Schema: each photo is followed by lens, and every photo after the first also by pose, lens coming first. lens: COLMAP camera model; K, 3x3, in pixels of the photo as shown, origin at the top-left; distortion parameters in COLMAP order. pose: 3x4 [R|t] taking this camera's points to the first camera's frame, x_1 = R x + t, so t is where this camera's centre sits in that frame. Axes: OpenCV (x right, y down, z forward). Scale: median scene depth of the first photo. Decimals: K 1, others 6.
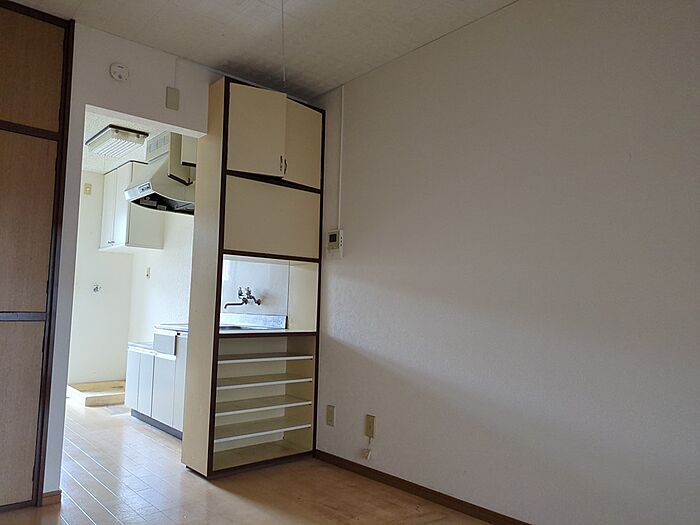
lens RADIAL K [[526.8, 0, 350.0], [0, 526.8, 262.5], [0, 0, 1]] dist [0.055946, -0.063032]
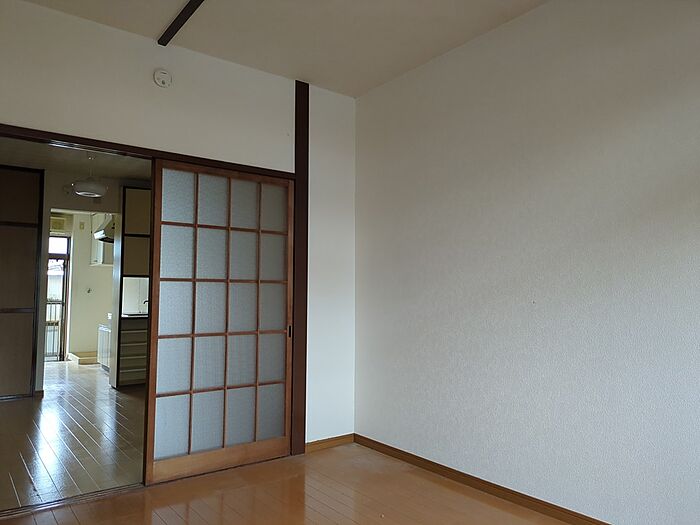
lens RADIAL K [[534.8, 0, 350.0], [0, 534.8, 262.5], [0, 0, 1]] dist [0.003654, -0.001271]
pose [[0.995542, -0.021689, -0.091793, 0.871544], [0.023527, 0.999543, 0.018983, -0.098525], [0.091340, -0.021058, 0.995597, -1.002900]]
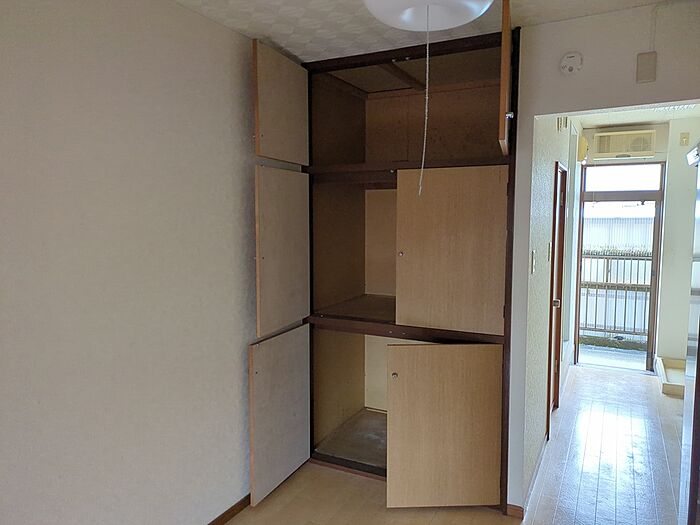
lens RADIAL K [[526.8, 0, 350.0], [0, 526.8, 262.5], [0, 0, 1]] dist [0.055946, -0.063032]
pose [[0.357080, 0.066858, -0.931678, 0.261910], [0.090039, 0.990327, 0.105575, -0.178316], [0.929724, -0.121586, 0.347606, 0.372438]]
